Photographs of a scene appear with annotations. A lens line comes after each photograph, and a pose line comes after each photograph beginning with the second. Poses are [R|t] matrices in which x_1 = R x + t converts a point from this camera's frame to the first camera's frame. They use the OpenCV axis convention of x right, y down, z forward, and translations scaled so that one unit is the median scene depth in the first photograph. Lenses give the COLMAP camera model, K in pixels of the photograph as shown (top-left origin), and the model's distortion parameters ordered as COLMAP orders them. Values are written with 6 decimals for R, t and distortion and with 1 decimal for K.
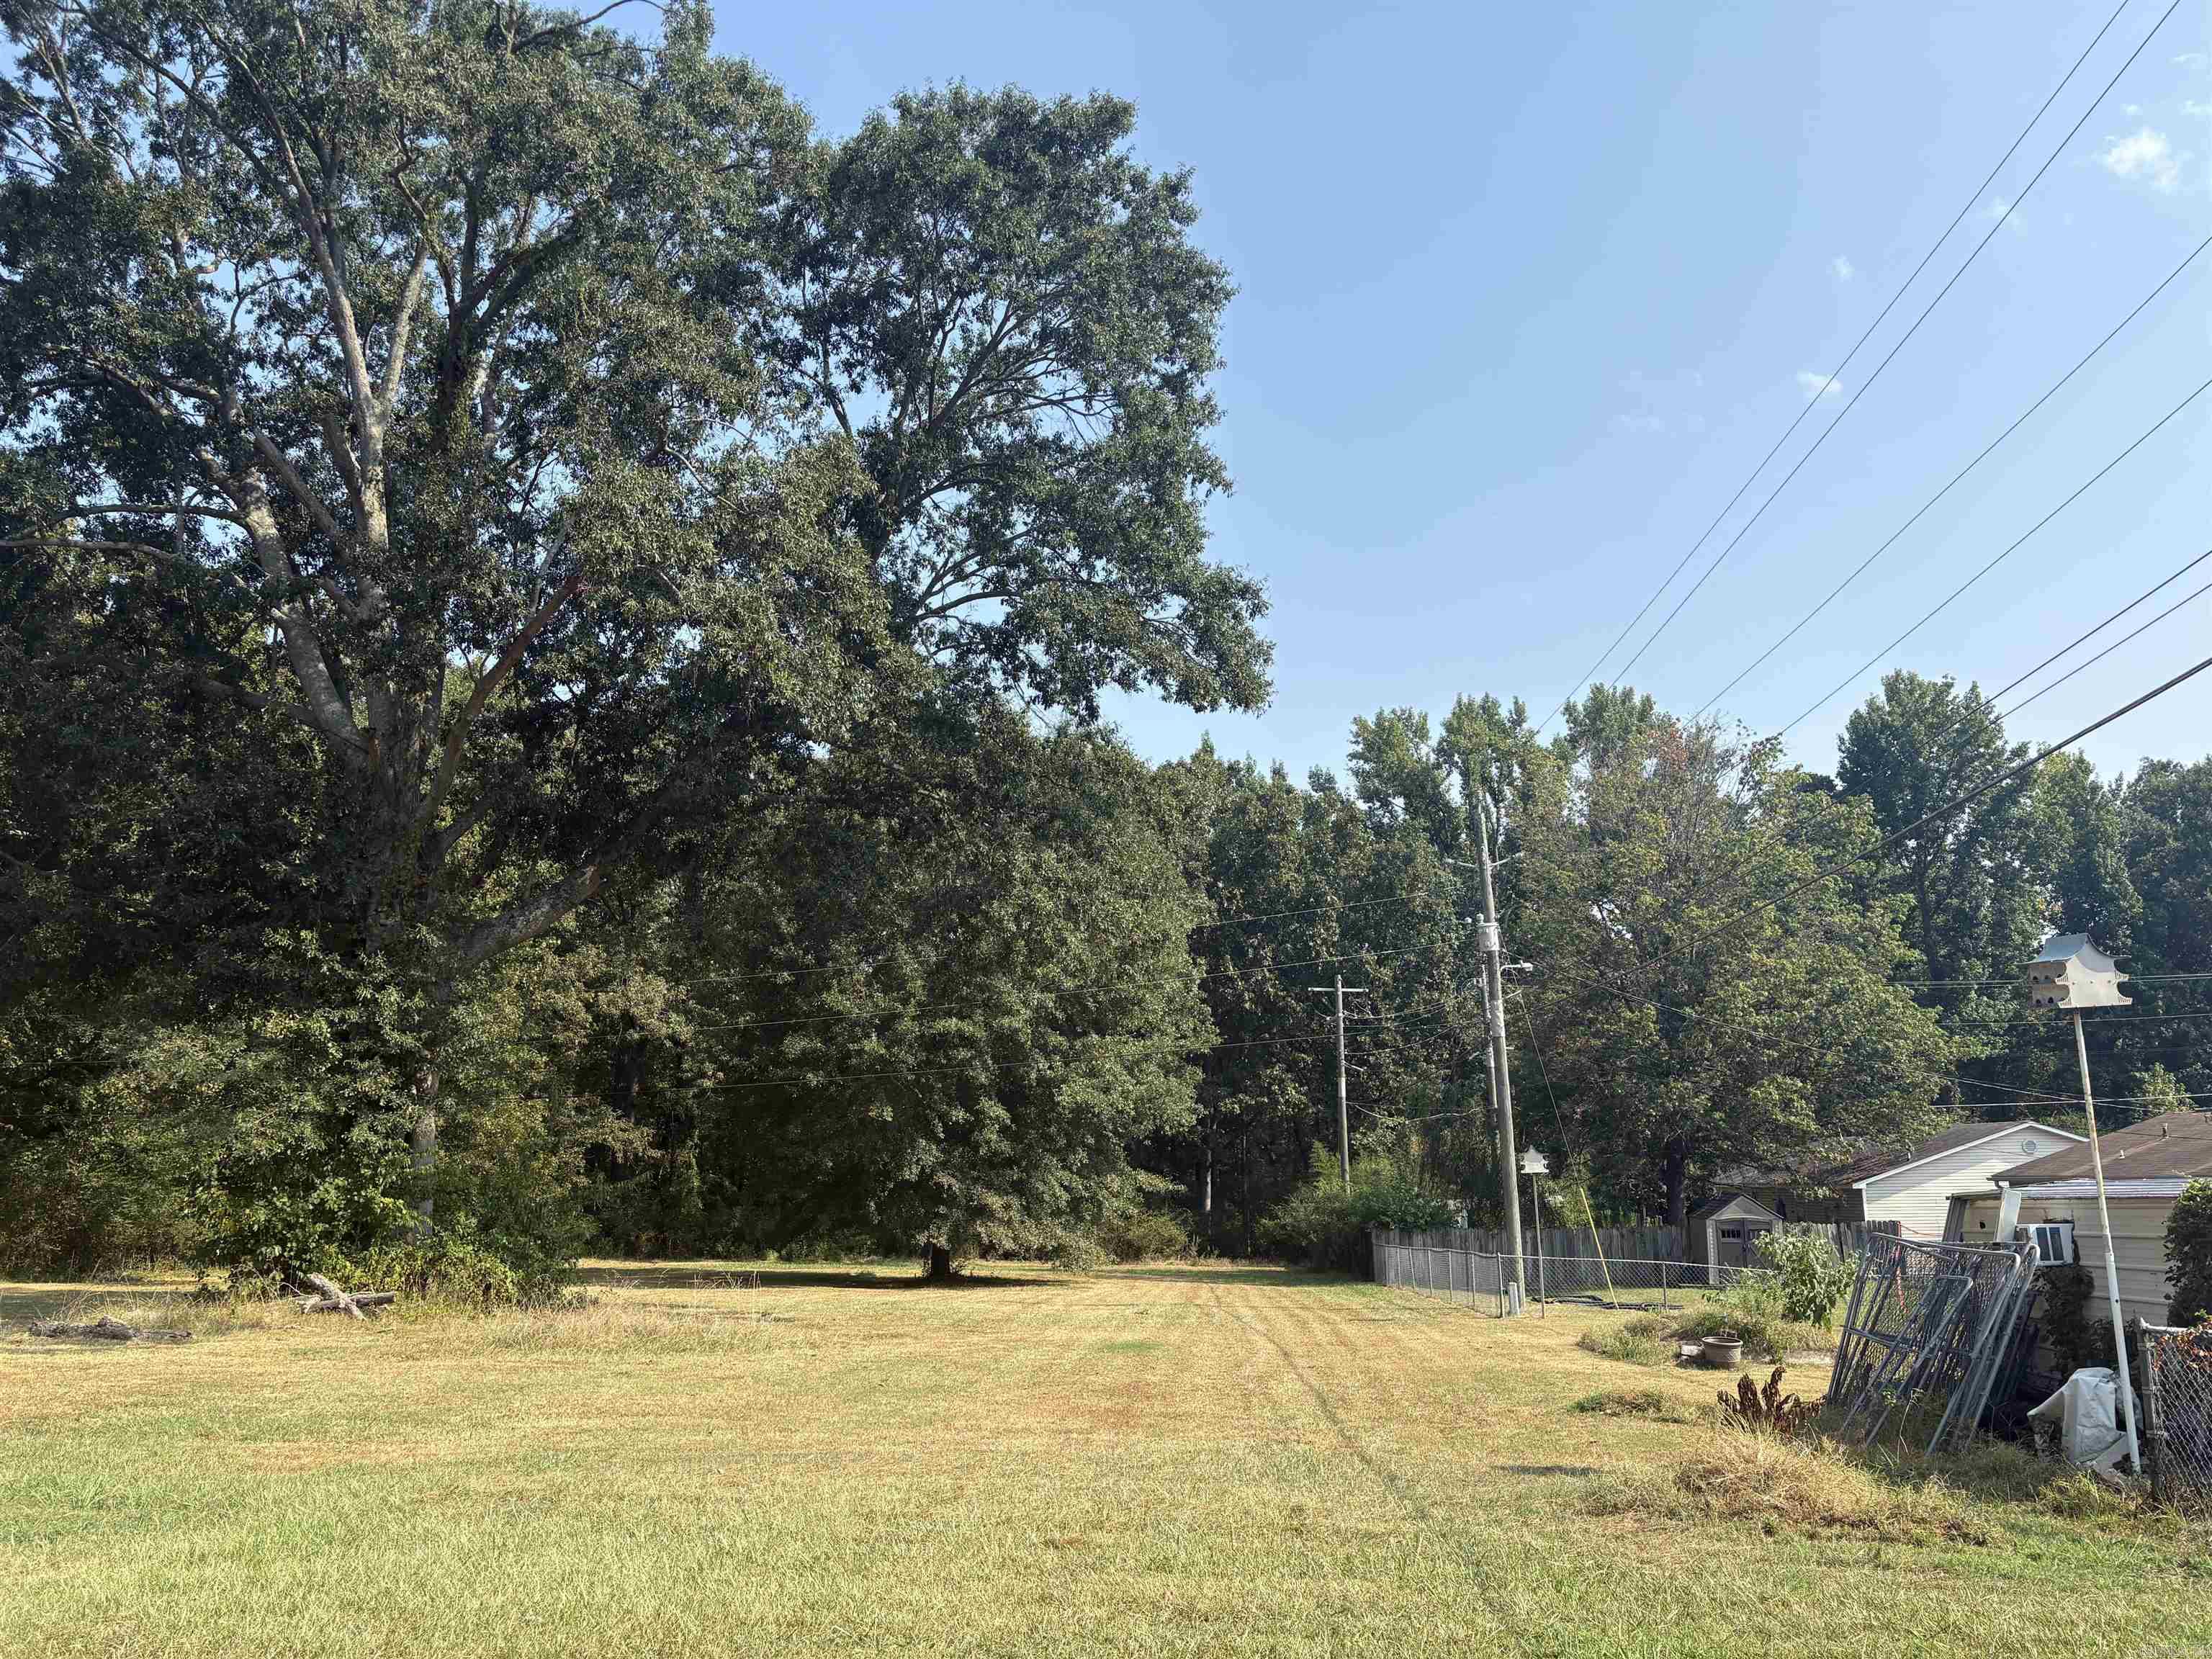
lens RADIAL K [[1639.8, 0, 1106.0], [0, 1639.8, 829.5], [0, 0, 1]] dist [0.010058, 0.001090]
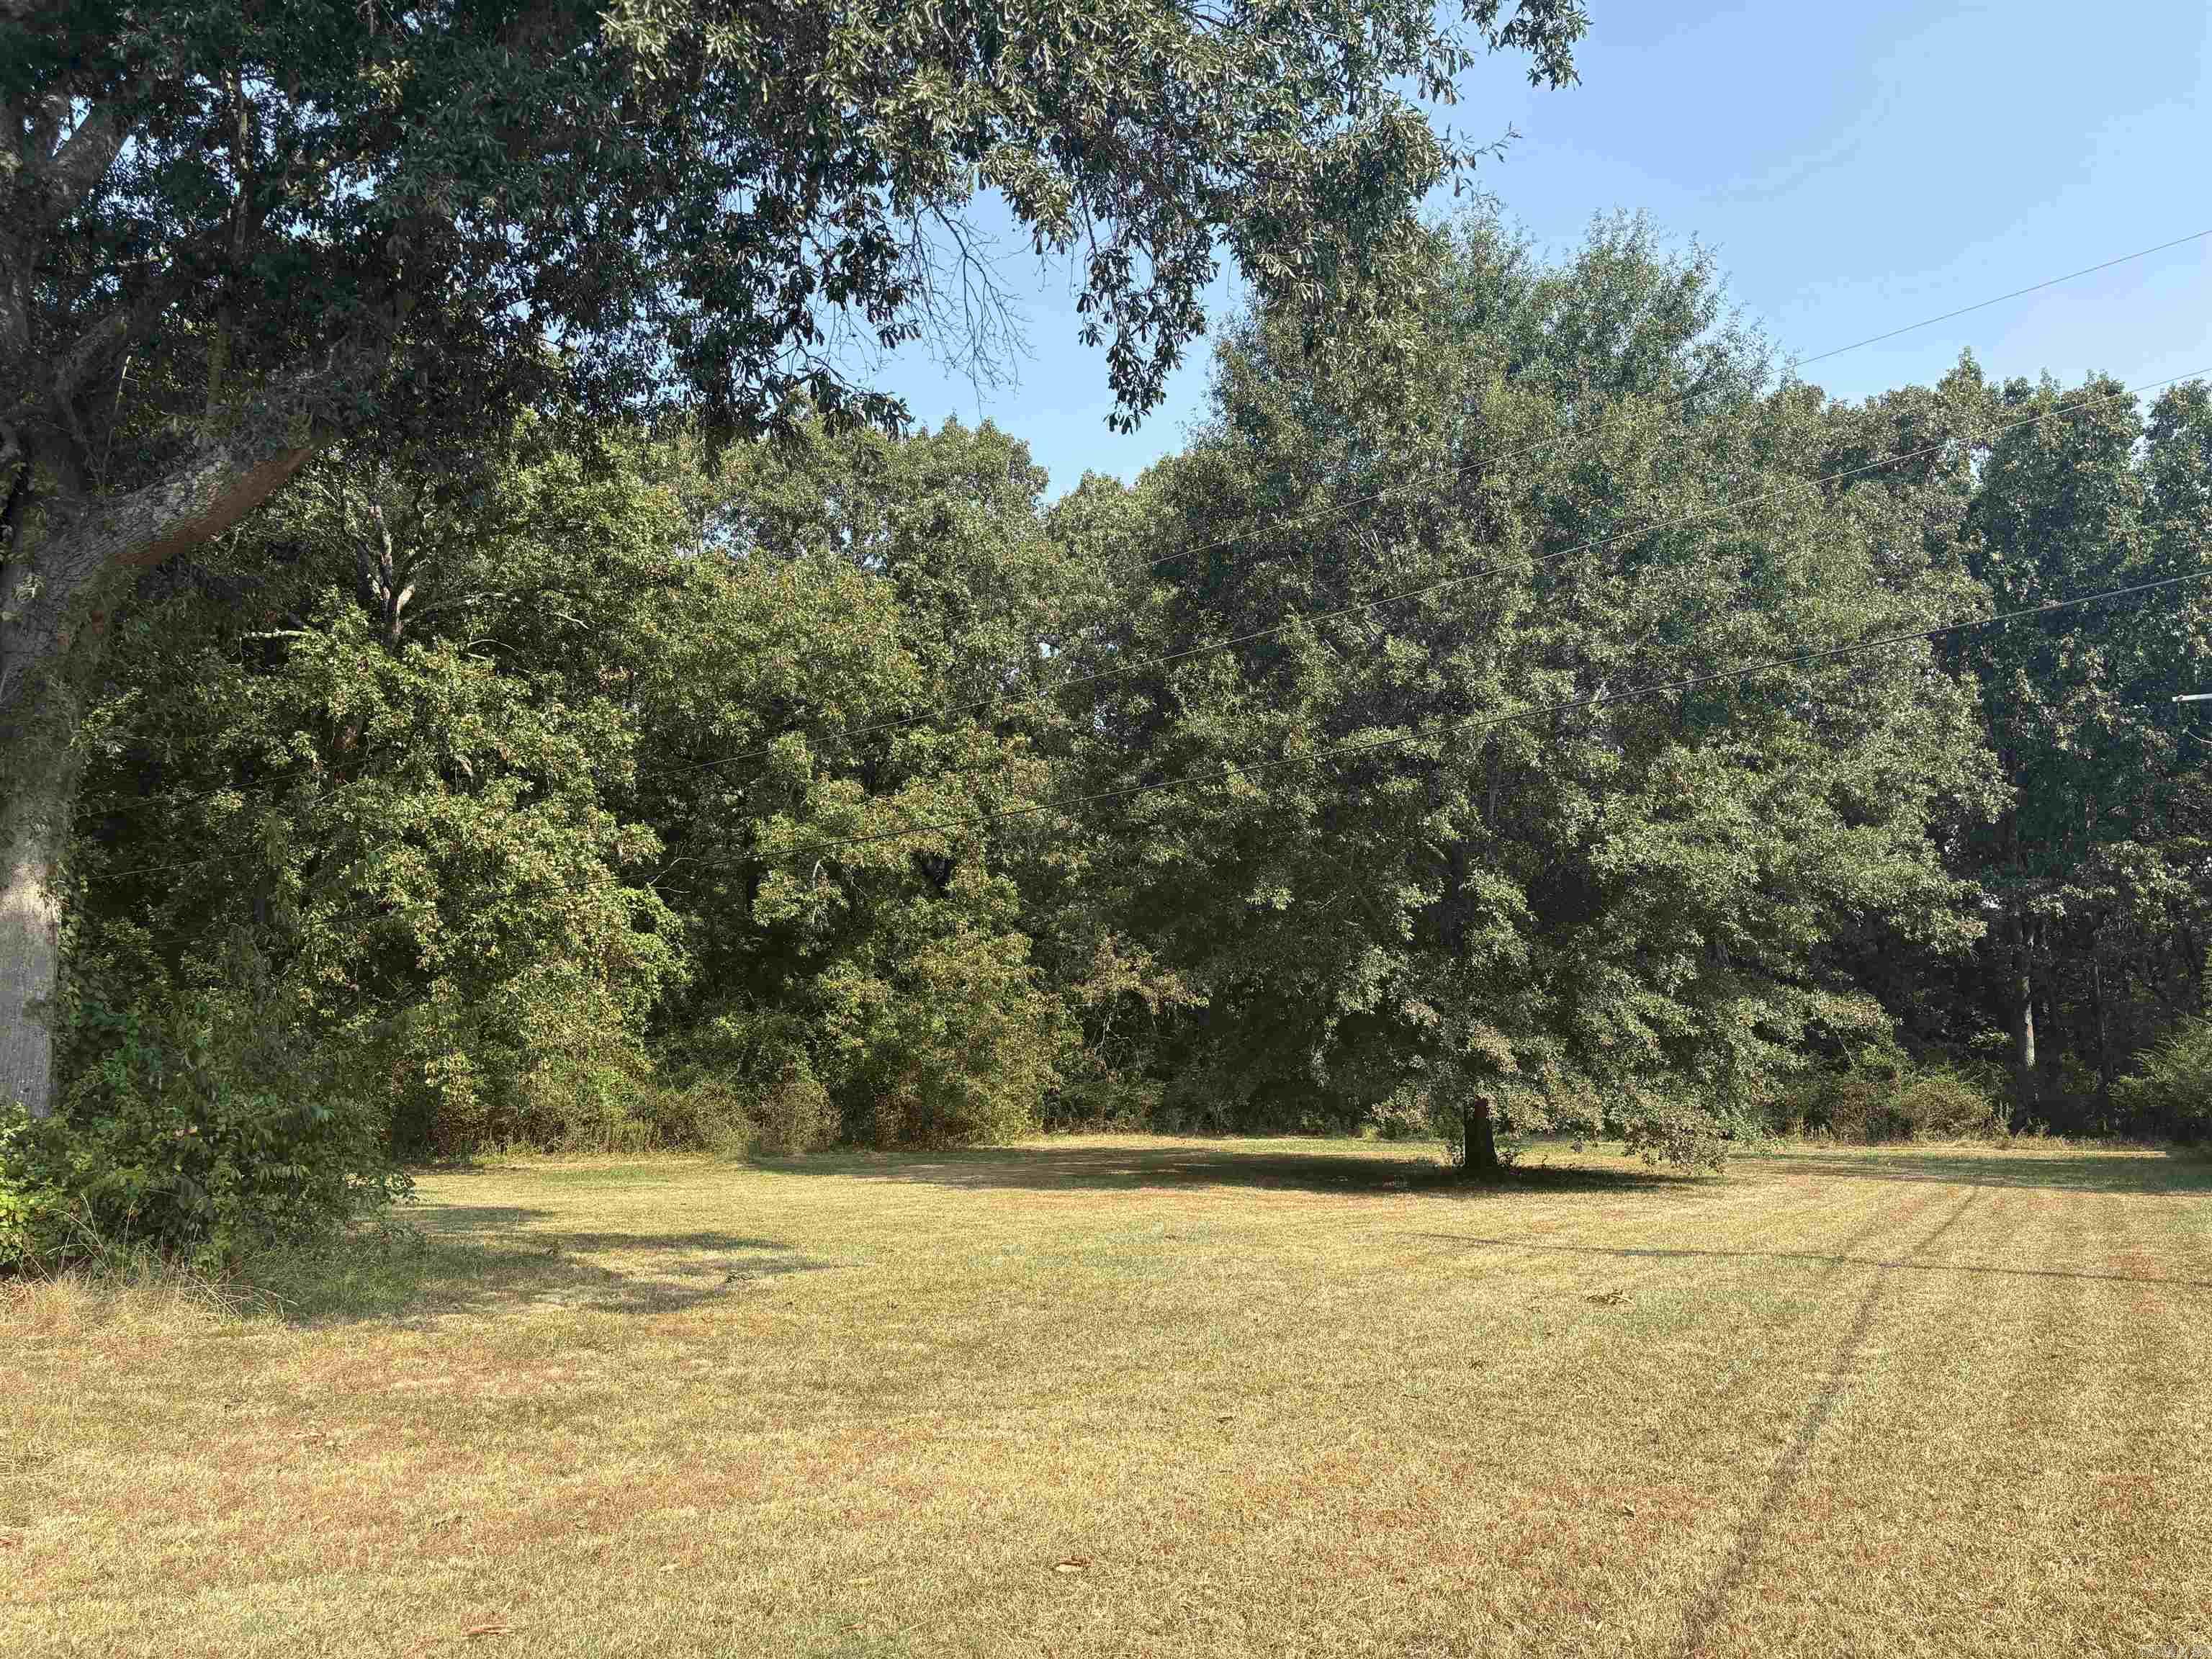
lens RADIAL K [[1639.8, 0, 1106.0], [0, 1639.8, 829.5], [0, 0, 1]] dist [0.010058, 0.001090]
pose [[0.885623, -0.080934, -0.457298, 0.066918], [0.115964, 0.992044, 0.049007, 0.094696], [0.449693, -0.096432, 0.887962, 0.384881]]
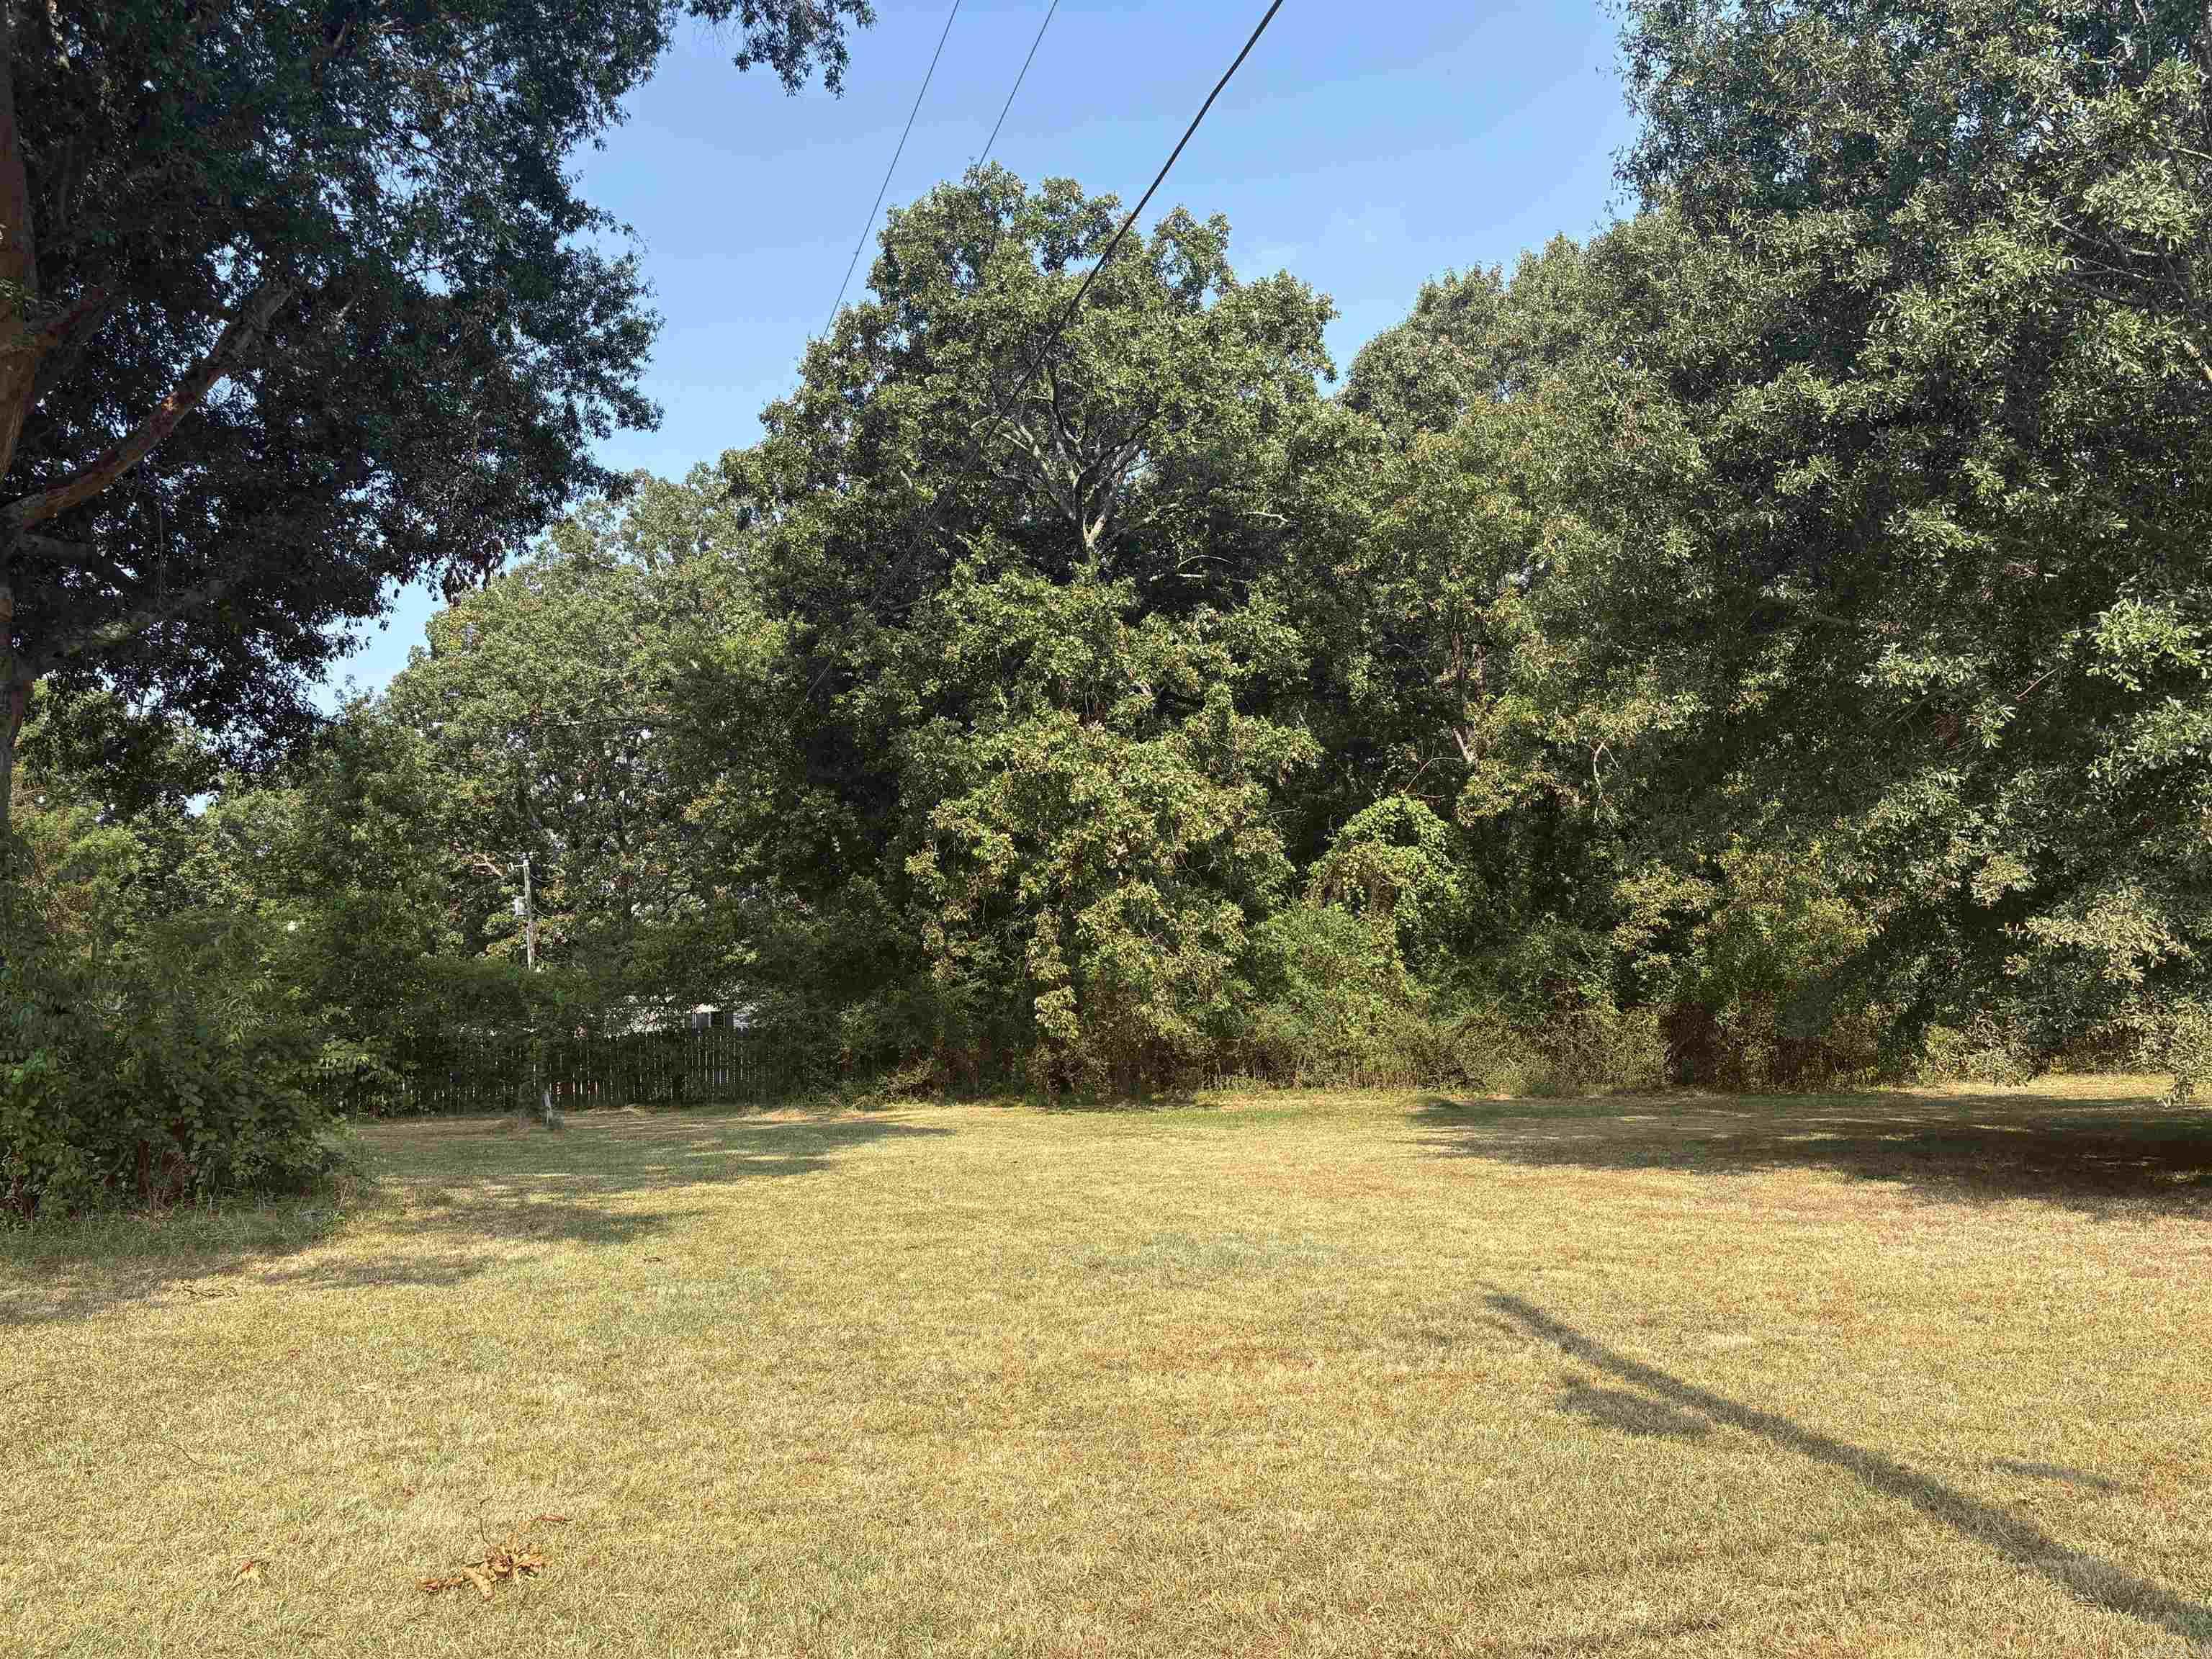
lens RADIAL K [[1639.8, 0, 1106.0], [0, 1639.8, 829.5], [0, 0, 1]] dist [0.010058, 0.001090]
pose [[0.311961, -0.124461, -0.941908, 0.126103], [0.237044, 0.970227, -0.049694, 0.147911], [0.920049, -0.207771, 0.332176, 0.601787]]
